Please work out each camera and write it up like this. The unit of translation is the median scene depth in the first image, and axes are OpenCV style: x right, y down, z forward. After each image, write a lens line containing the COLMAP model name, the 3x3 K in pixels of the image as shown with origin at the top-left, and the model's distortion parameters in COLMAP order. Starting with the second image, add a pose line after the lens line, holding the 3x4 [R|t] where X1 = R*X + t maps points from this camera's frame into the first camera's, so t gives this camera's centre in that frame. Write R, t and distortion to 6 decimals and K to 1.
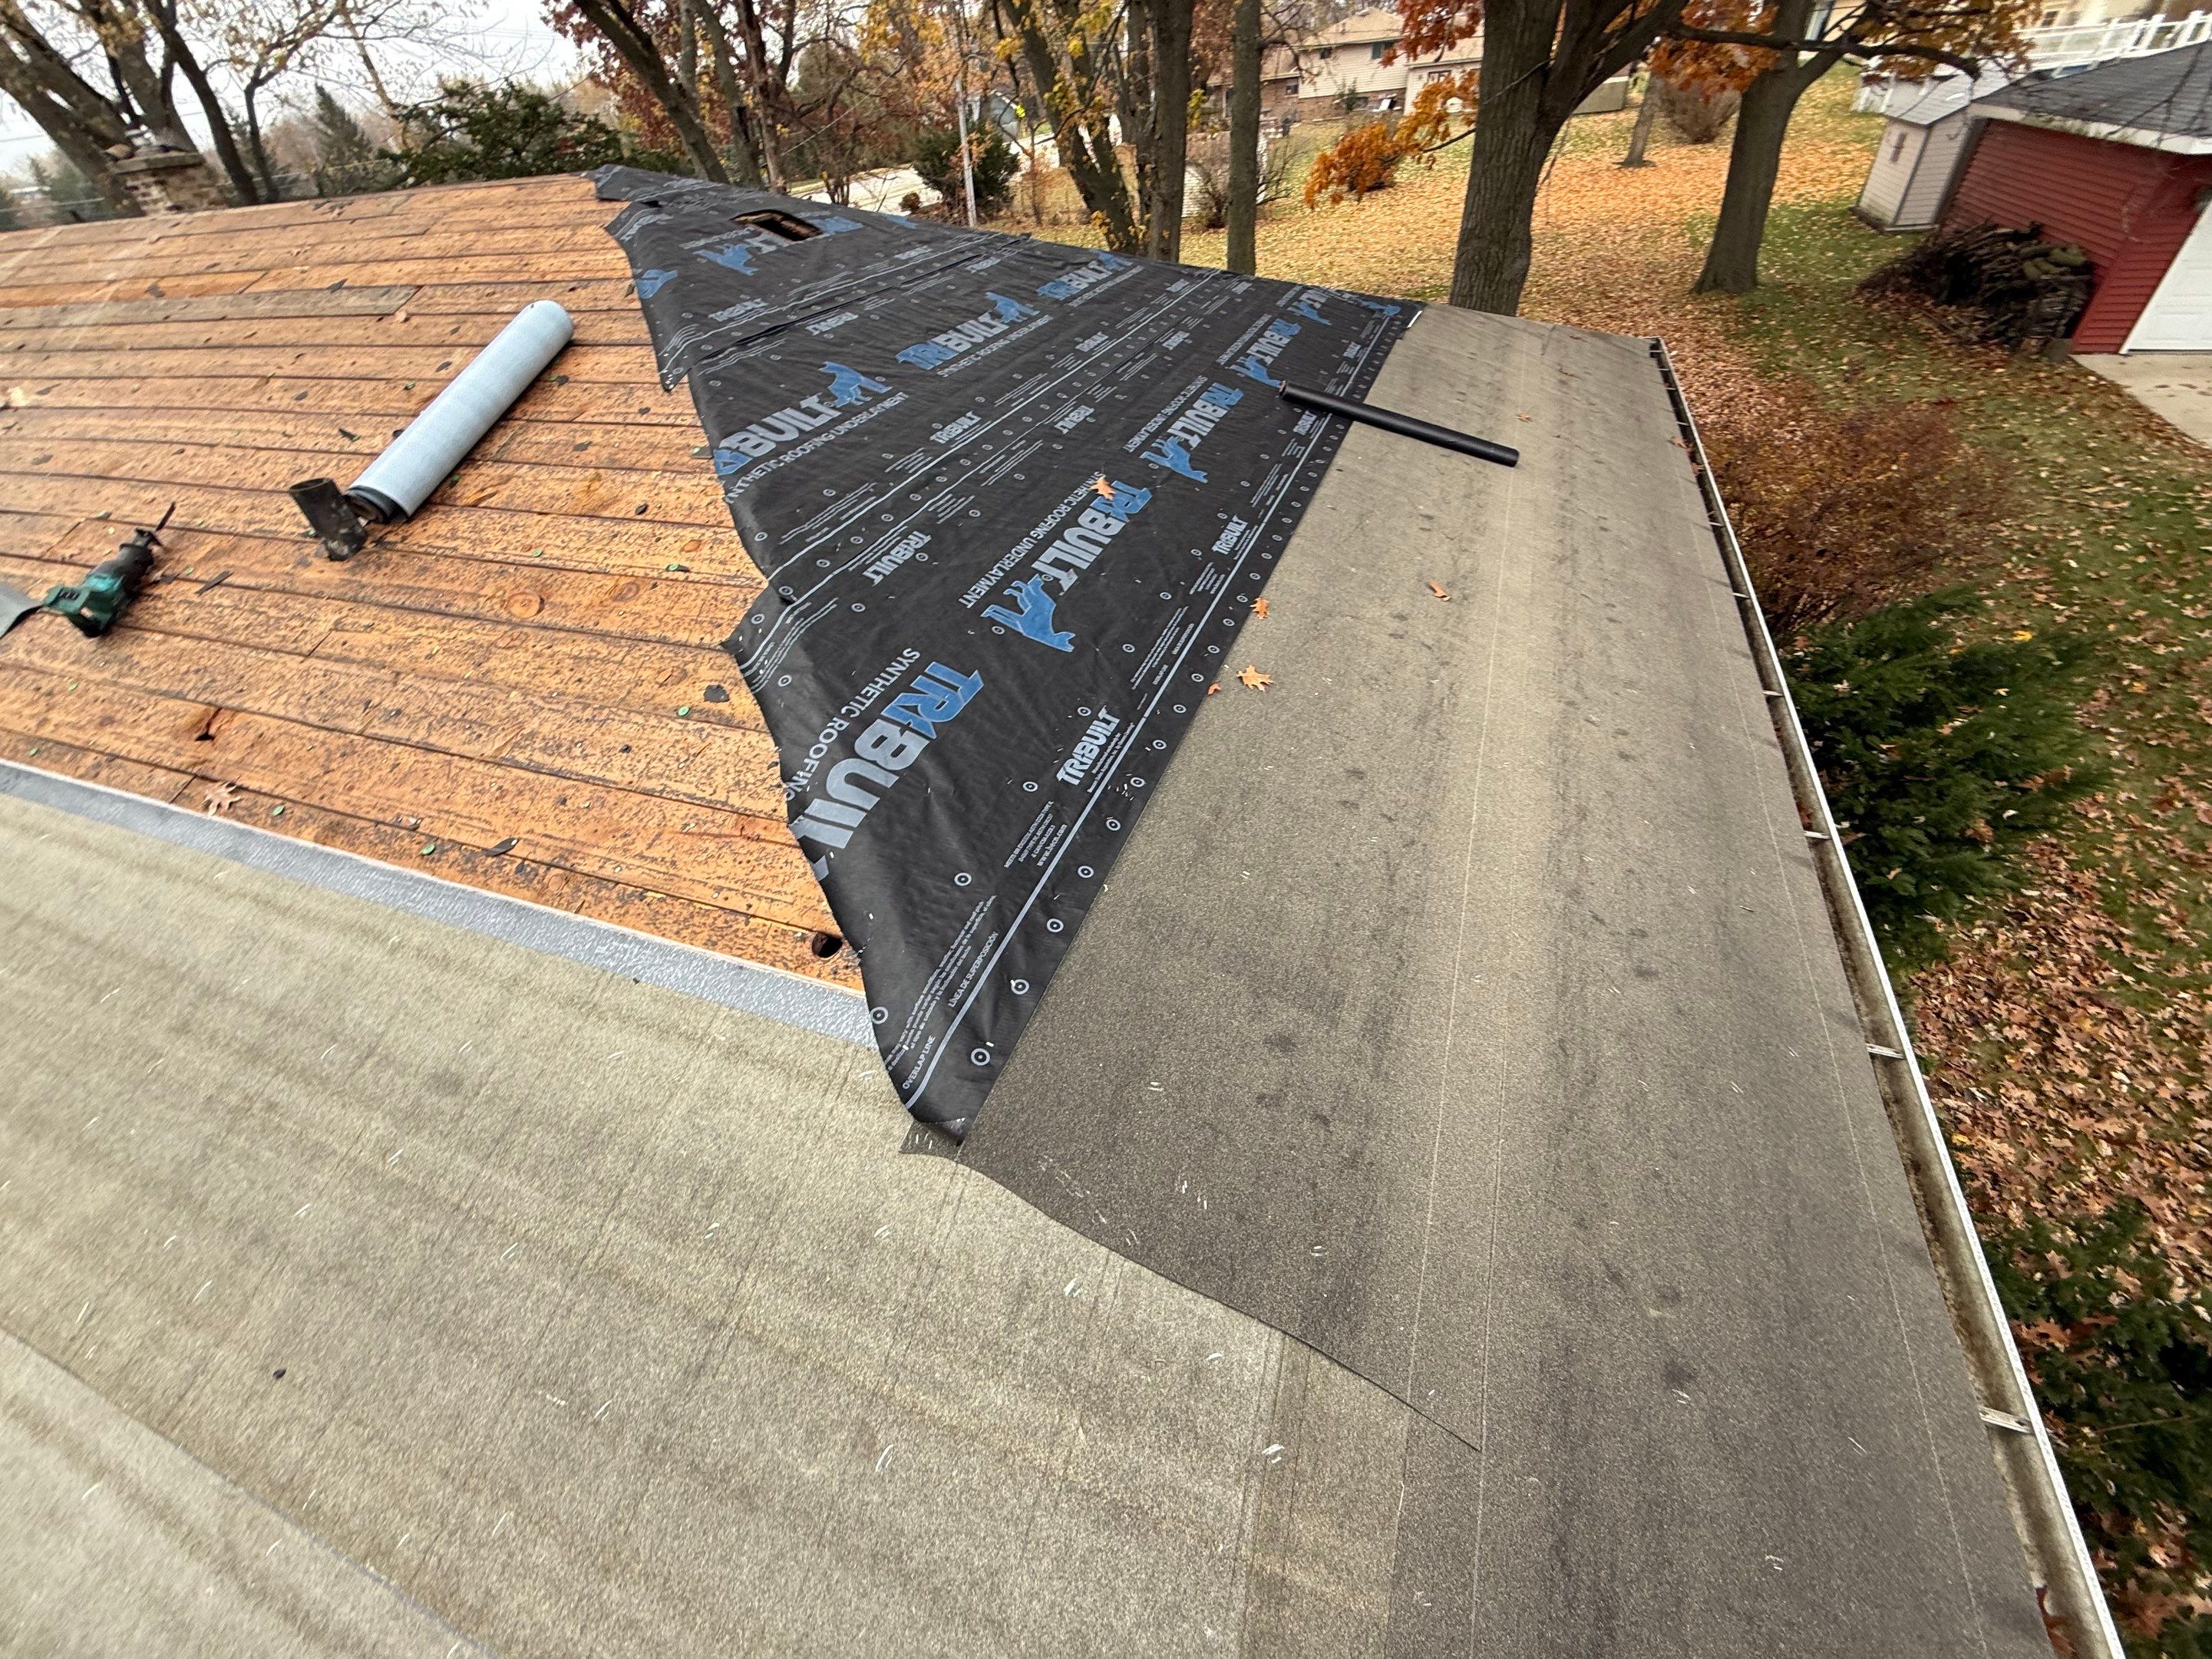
lens RADIAL K [[881.1, 0, 1099.2], [0, 881.1, 826.6], [0, 0, 1]] dist [-0.000464, -0.000191]
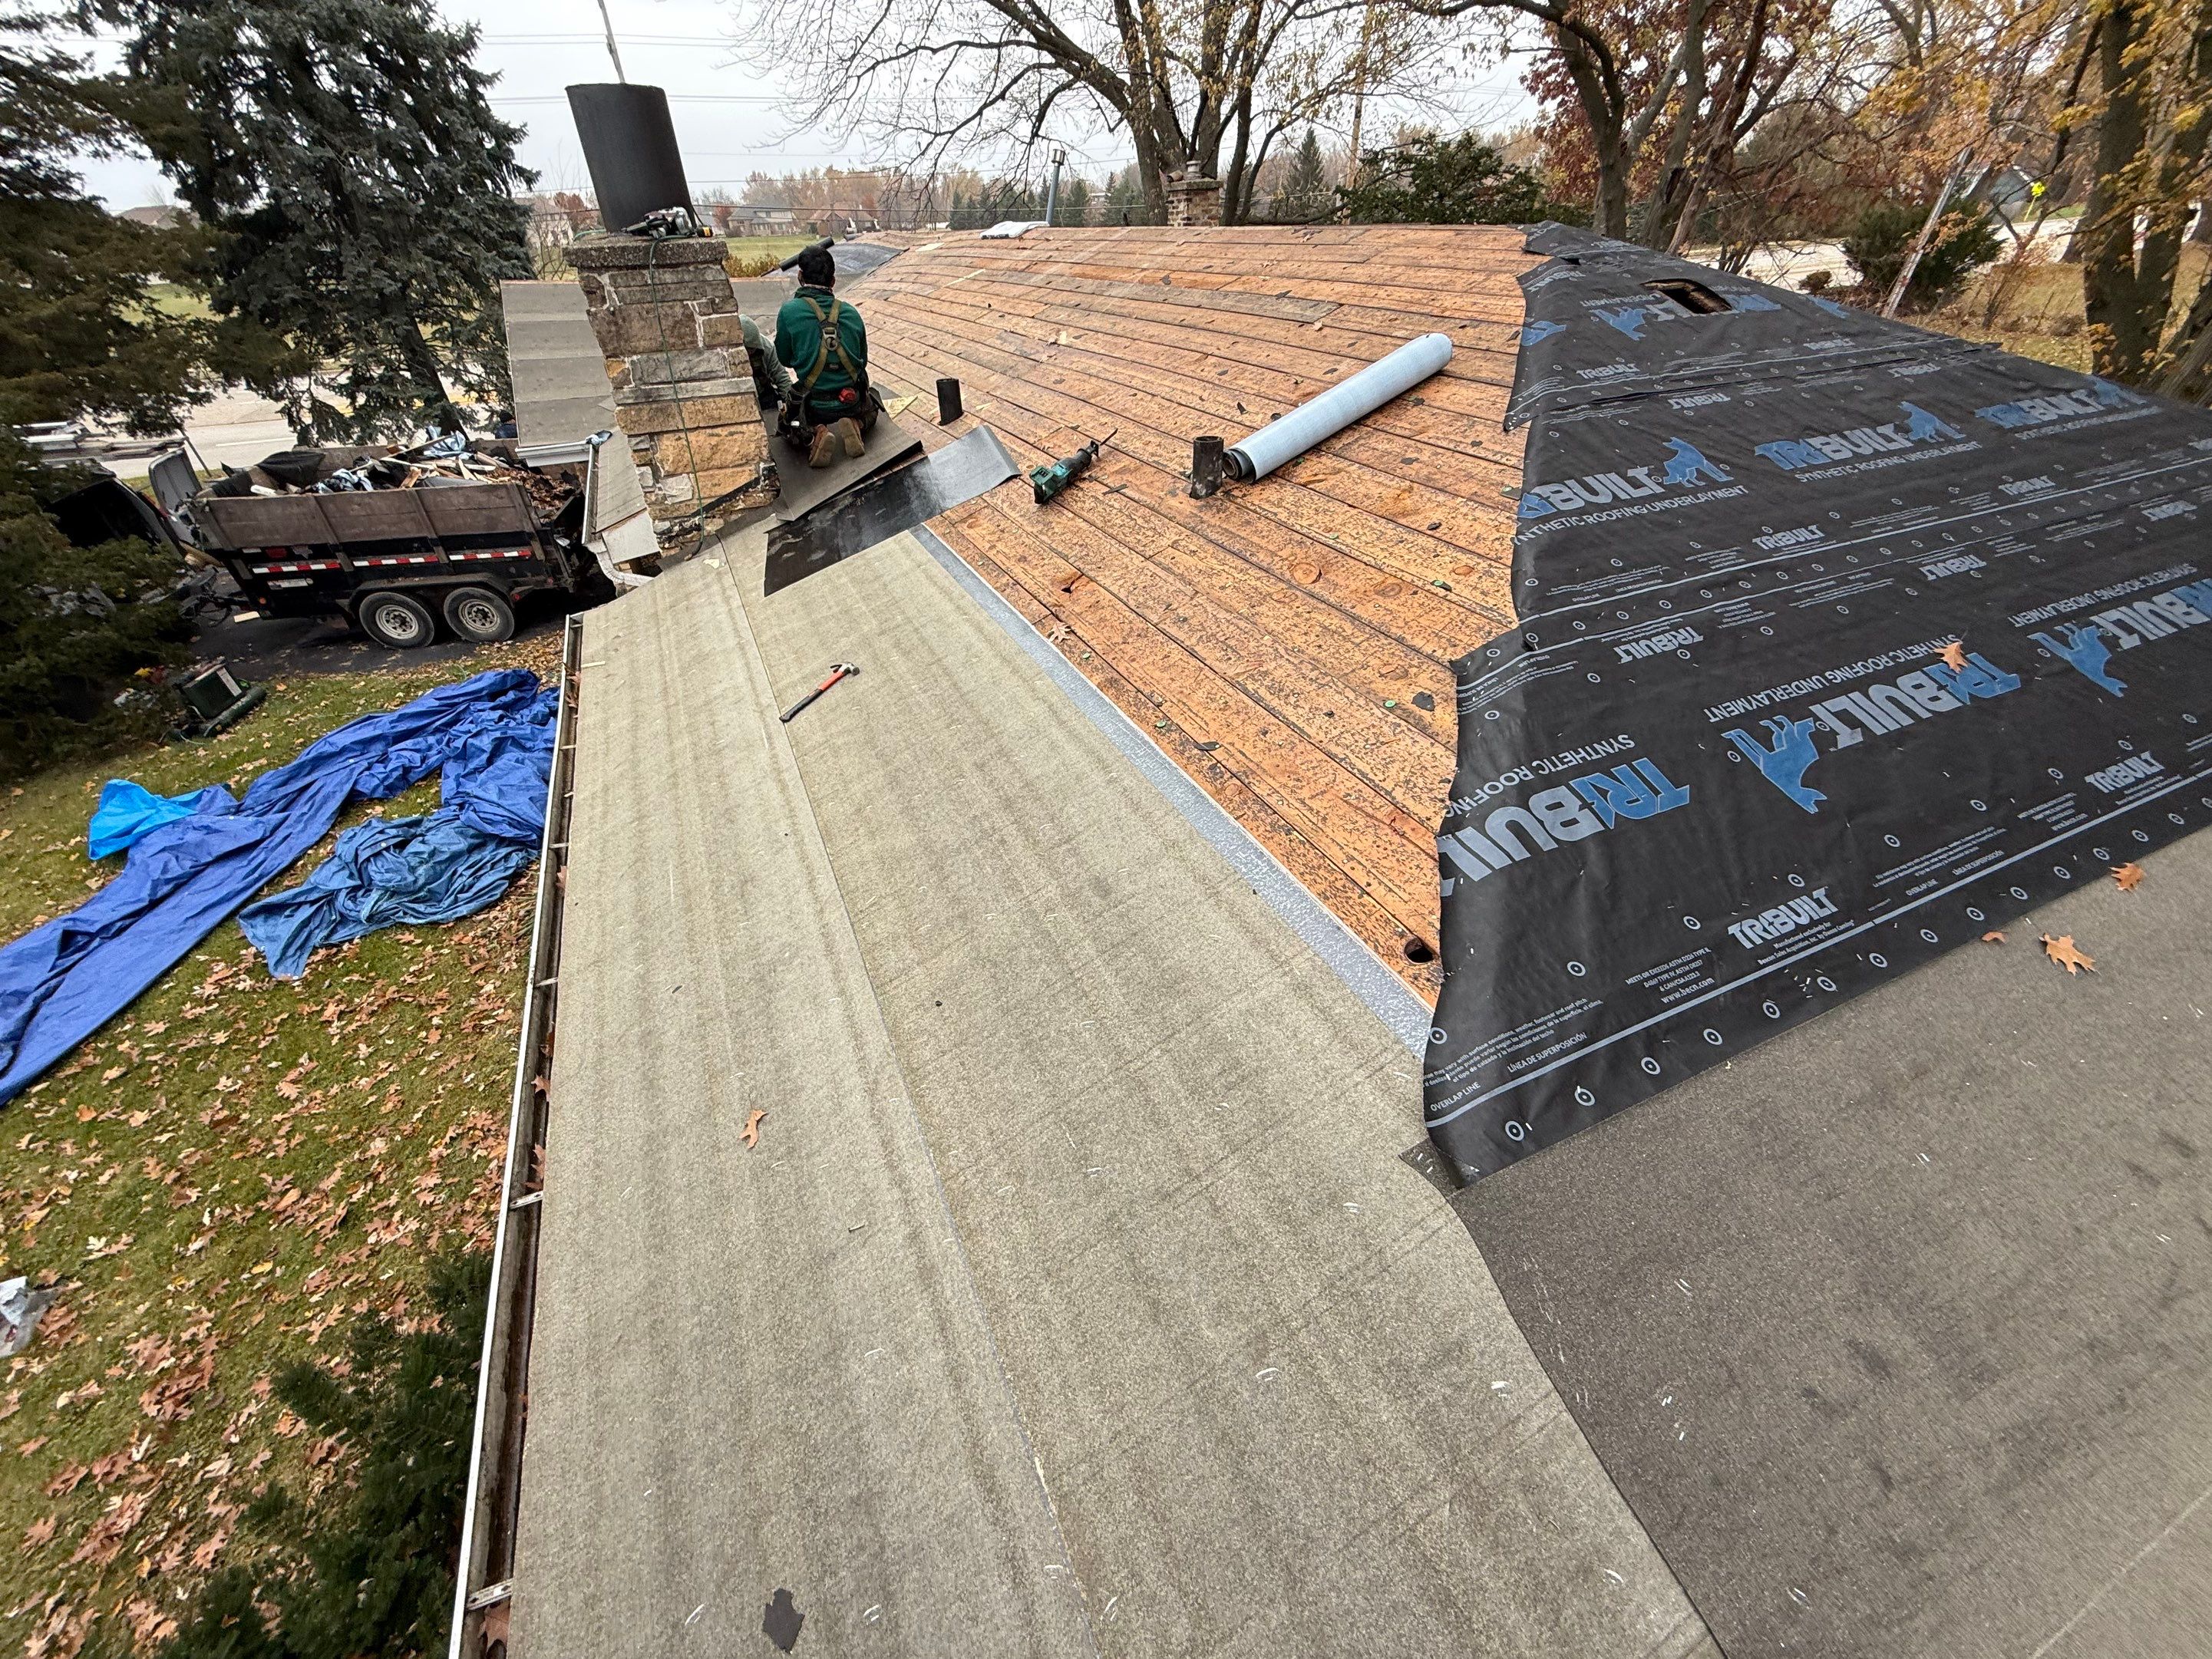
lens RADIAL K [[880.2, 0, 1097.7], [0, 880.2, 828.9], [0, 0, 1]] dist [0.000004, -0.000509]
pose [[0.709071, 0.456566, -0.537370, -0.047070], [-0.474934, 0.872523, 0.114636, 0.038964], [0.521206, 0.173930, 0.835519, -0.065506]]
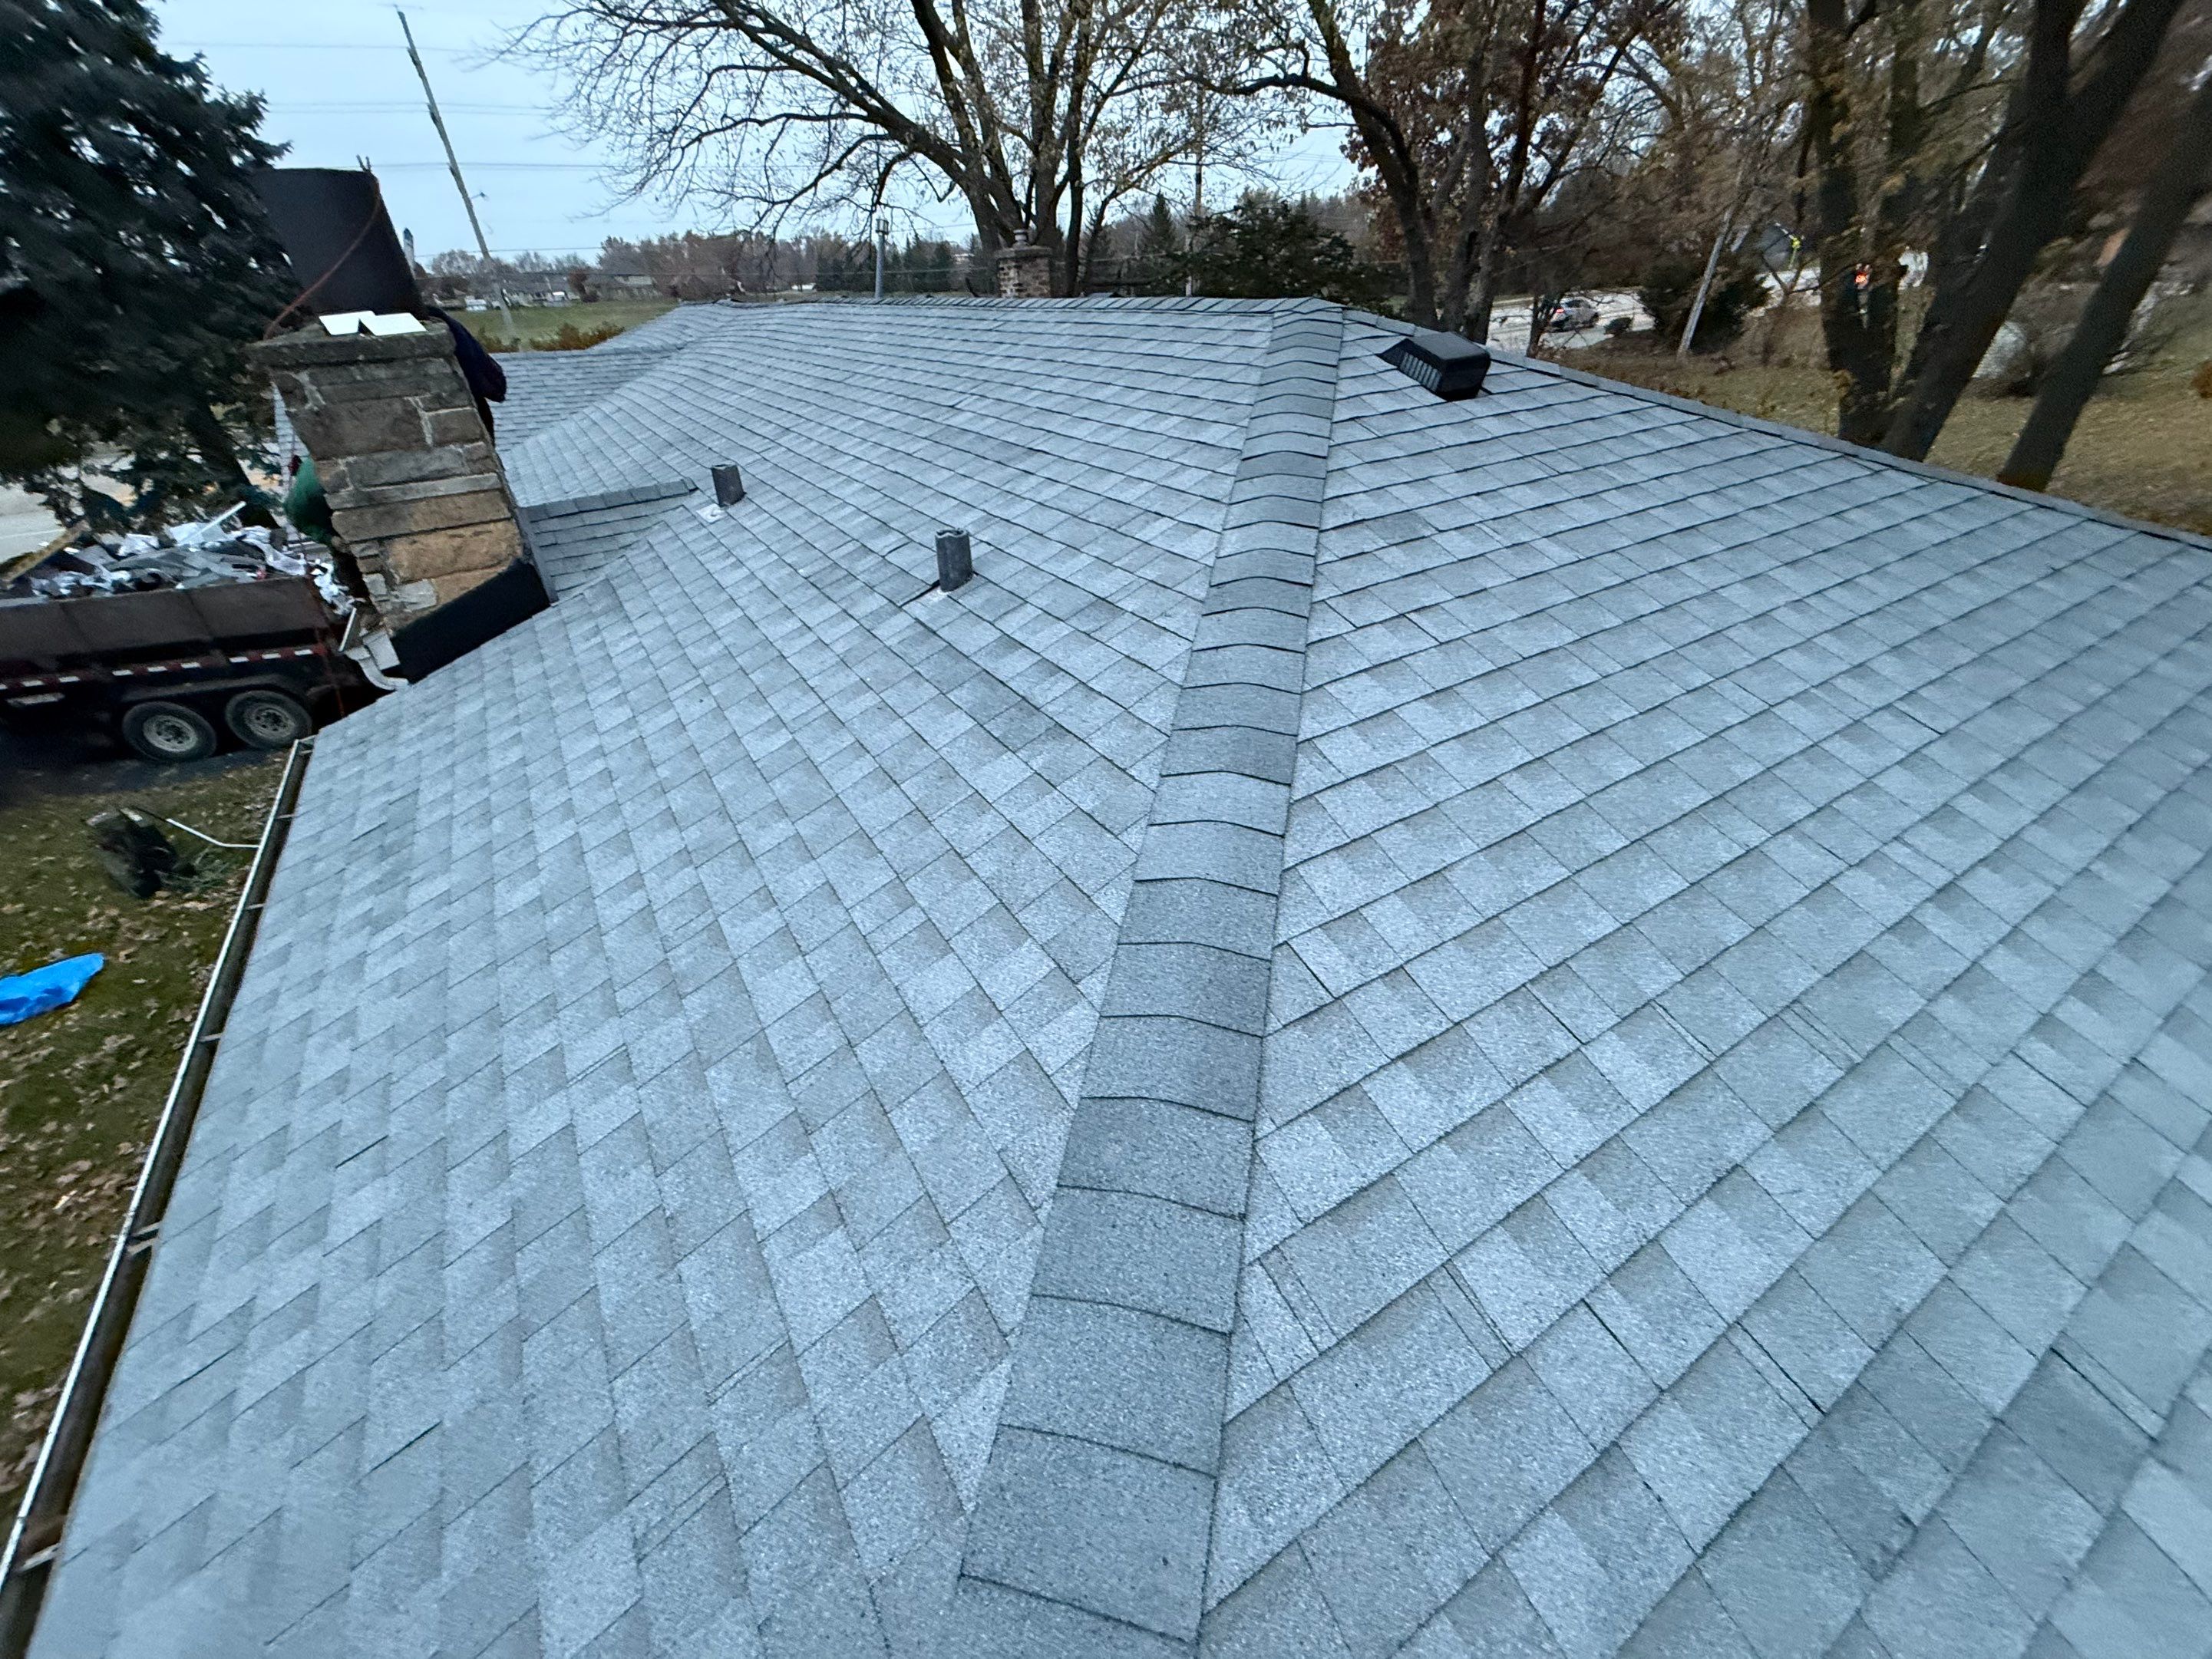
lens RADIAL K [[881.2, 0, 1099.2], [0, 881.2, 829.9], [0, 0, 1]] dist [-0.001228, -0.000195]
pose [[0.793975, 0.372641, -0.480357, 0.014477], [-0.410131, 0.911558, 0.029249, -0.117021], [0.448772, 0.173786, 0.876585, 0.070806]]
